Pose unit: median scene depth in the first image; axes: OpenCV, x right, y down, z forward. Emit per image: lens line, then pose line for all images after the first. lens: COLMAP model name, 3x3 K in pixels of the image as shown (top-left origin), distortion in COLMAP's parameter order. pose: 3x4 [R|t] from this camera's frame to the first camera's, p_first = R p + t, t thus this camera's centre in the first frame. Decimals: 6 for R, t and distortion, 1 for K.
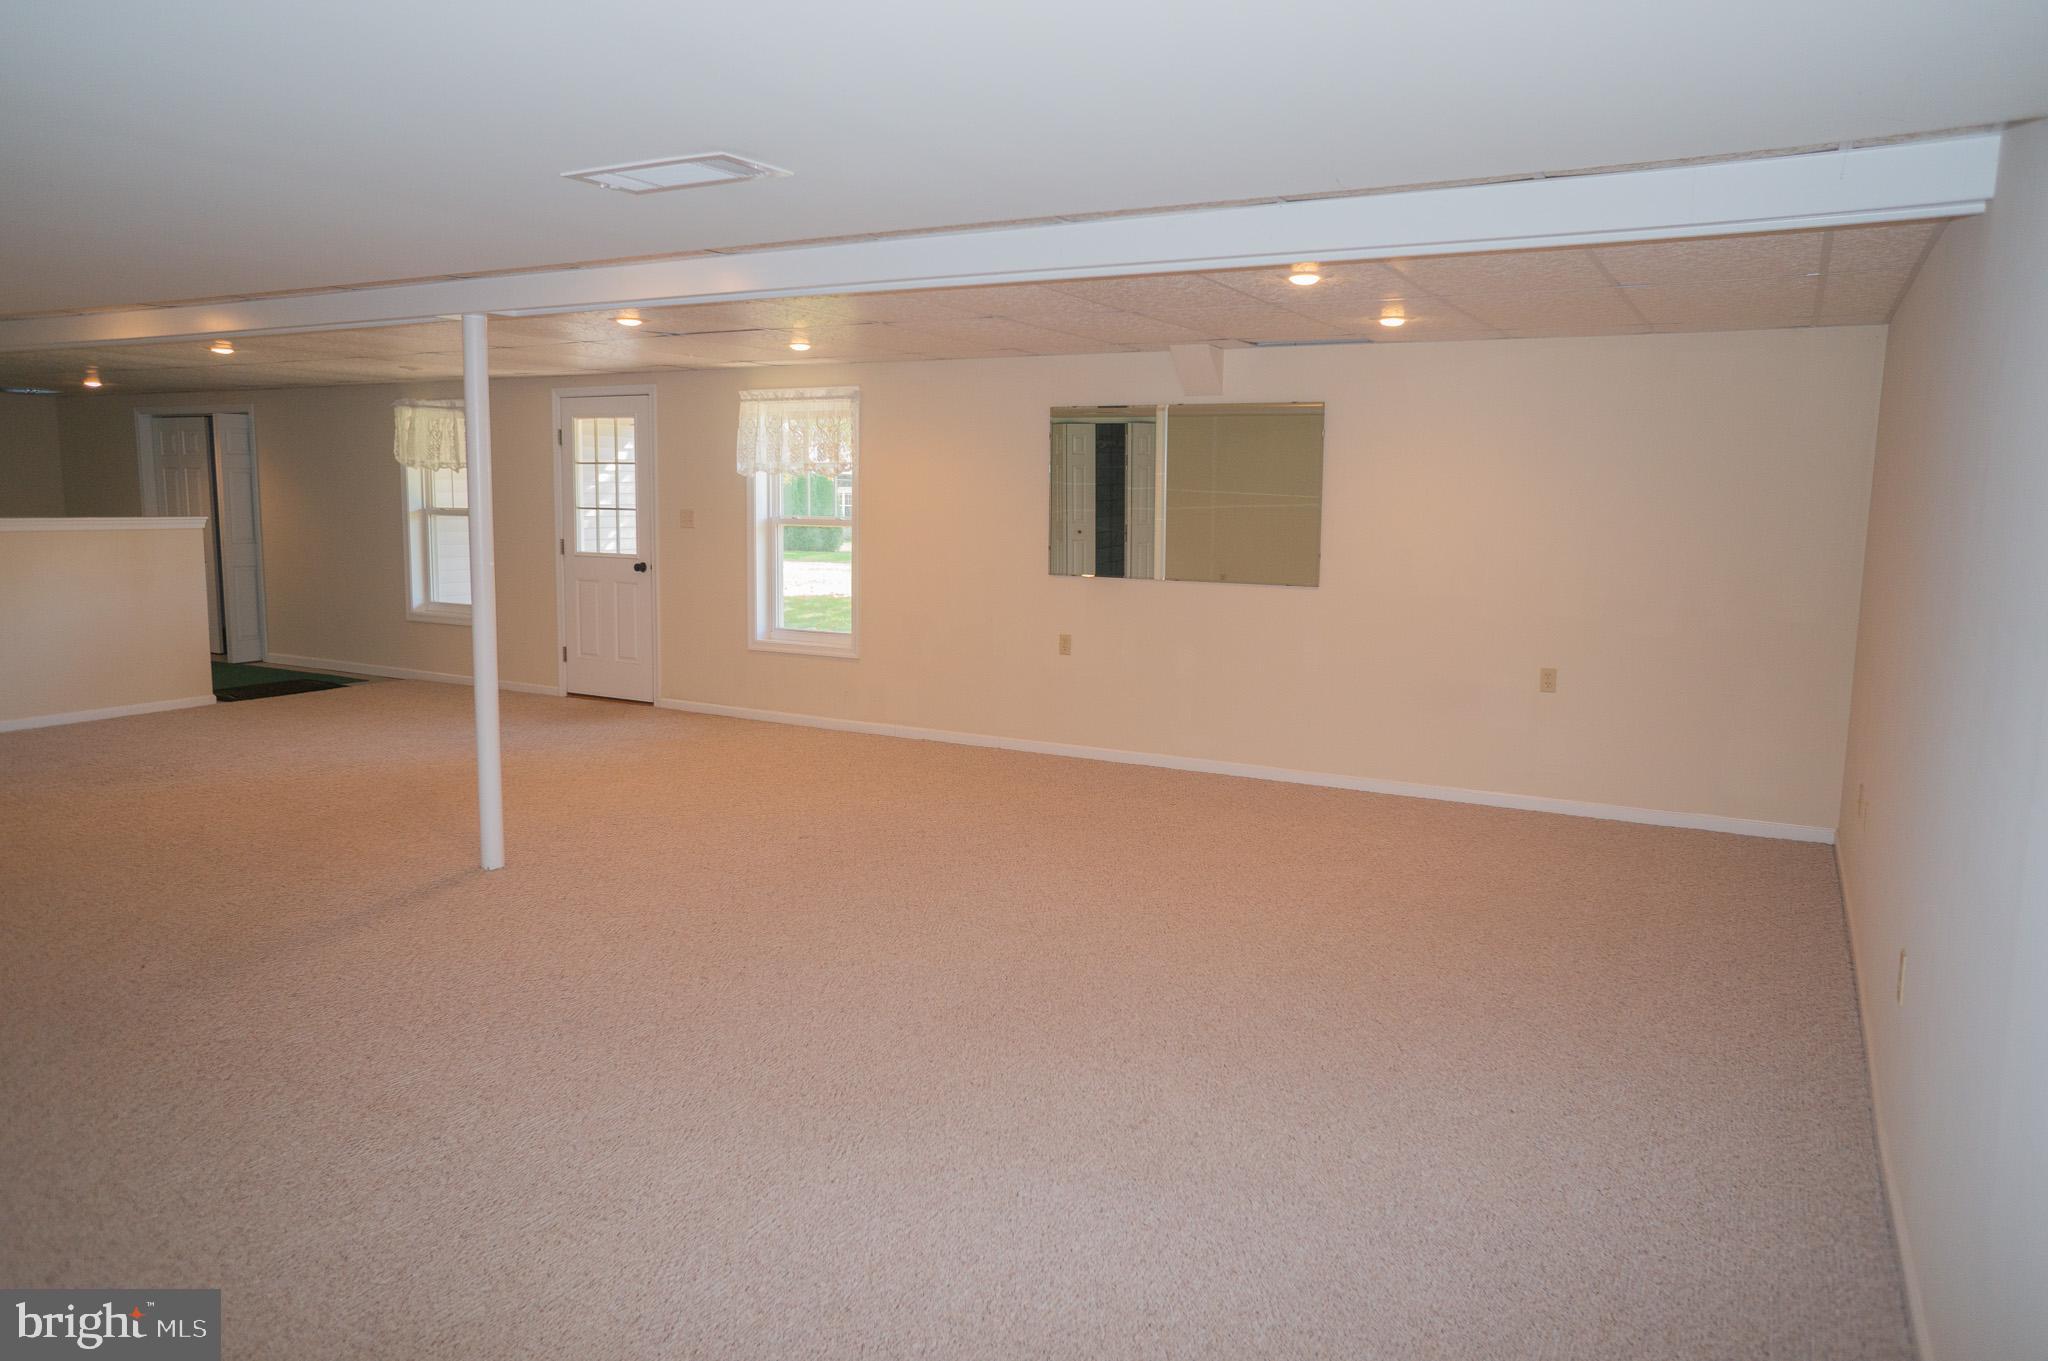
lens RADIAL K [[1387.2, 0, 1009.8], [0, 1387.2, 668.6], [0, 0, 1]] dist [-0.066411, 0.094010]
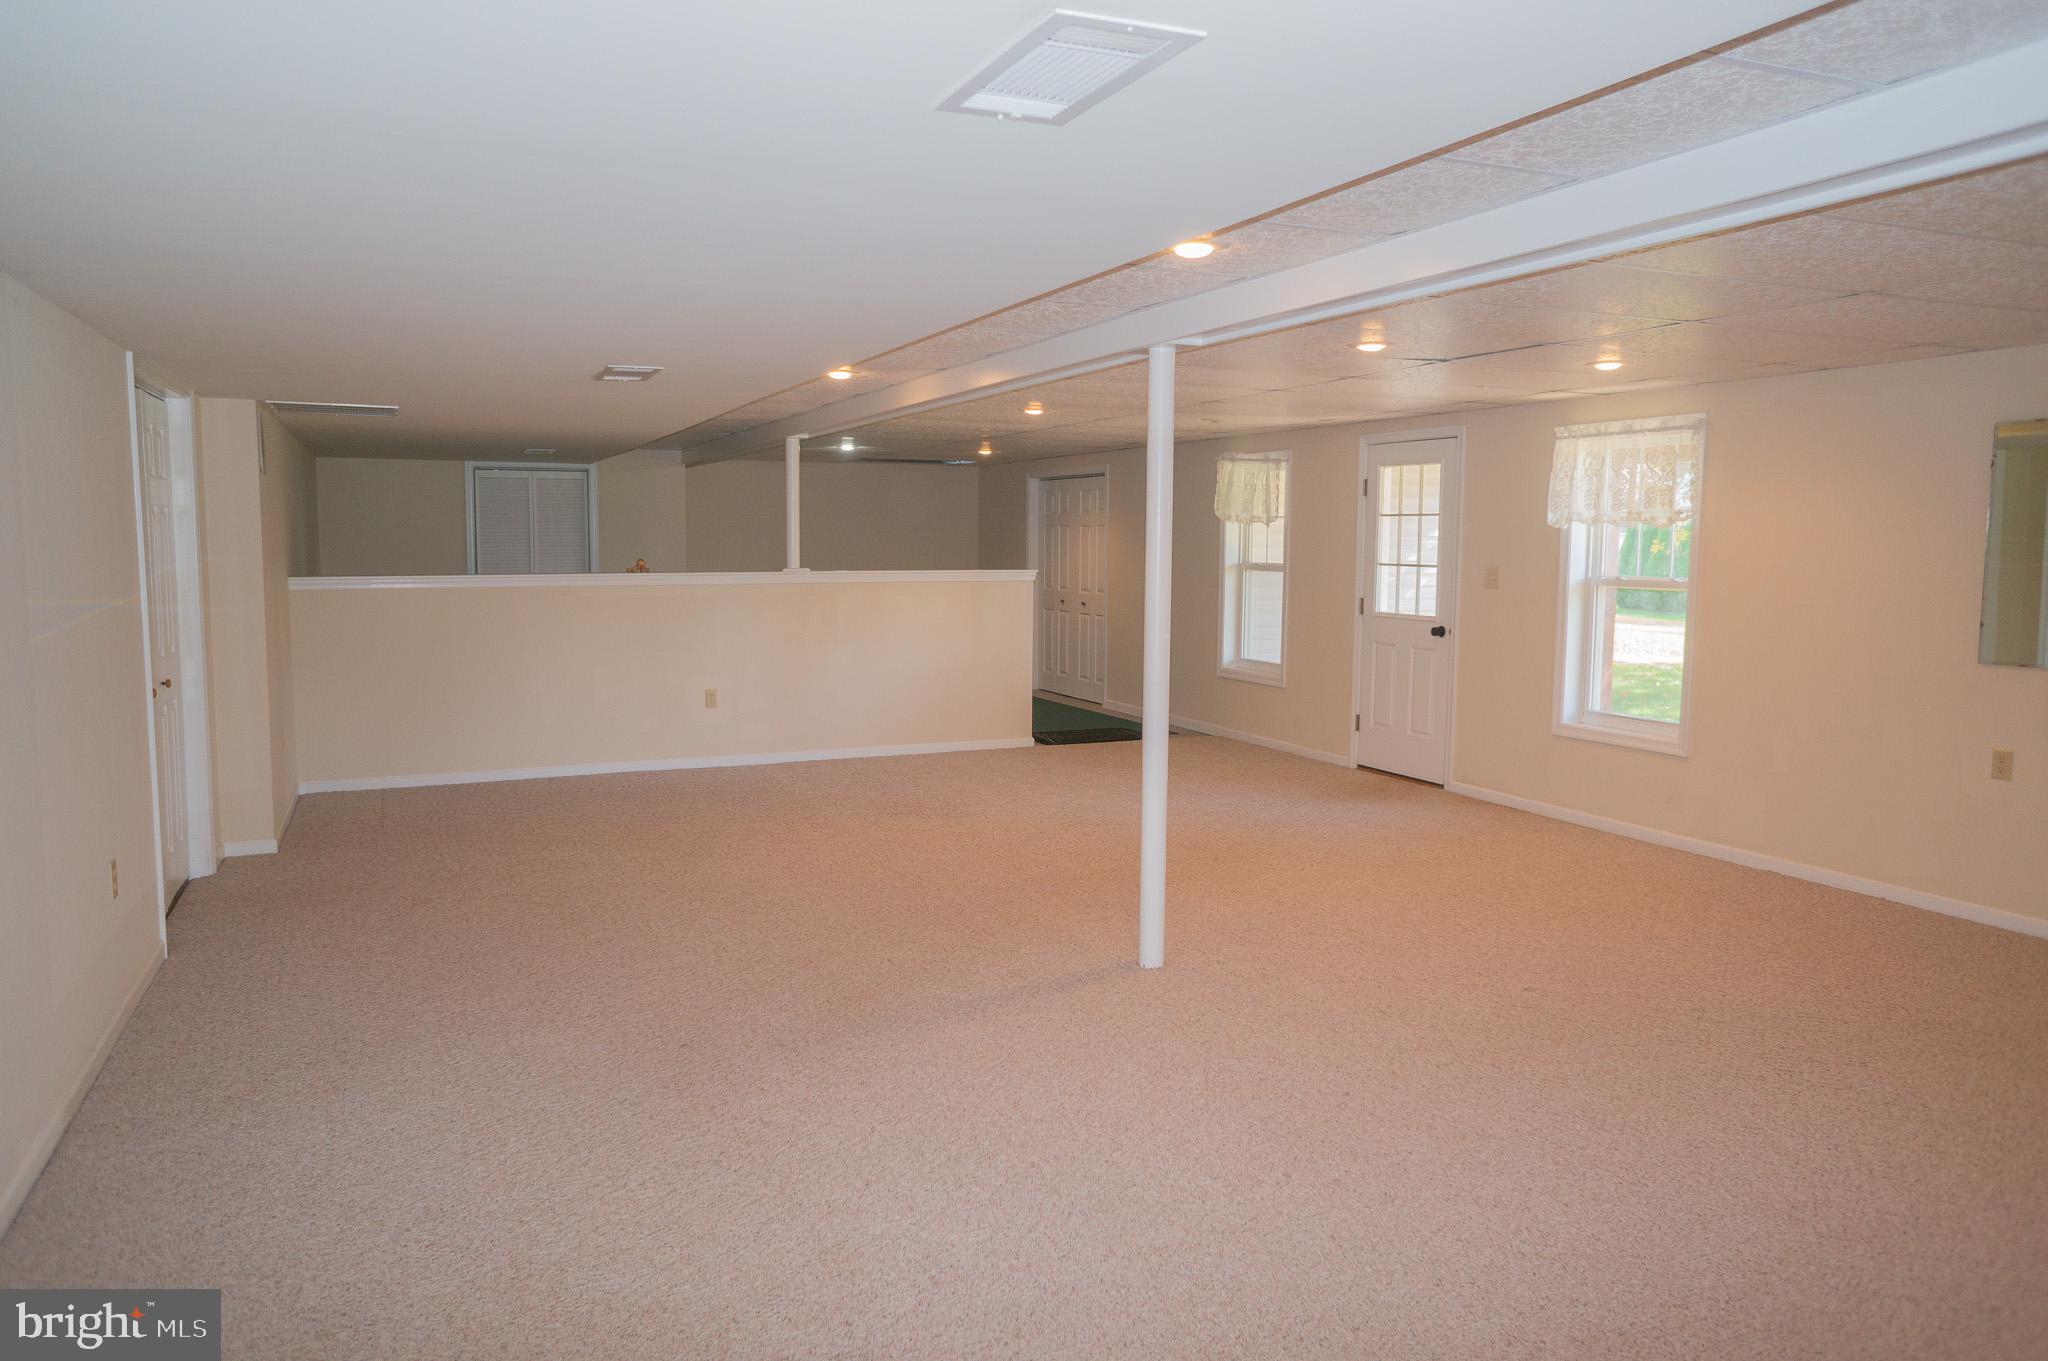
lens RADIAL K [[1387.2, 0, 1009.8], [0, 1387.2, 668.6], [0, 0, 1]] dist [-0.066411, 0.094010]
pose [[0.796580, 0.048894, -0.602552, 0.047808], [-0.073135, 0.997197, -0.015766, -0.015518], [0.600093, 0.056627, 0.797924, 0.129841]]
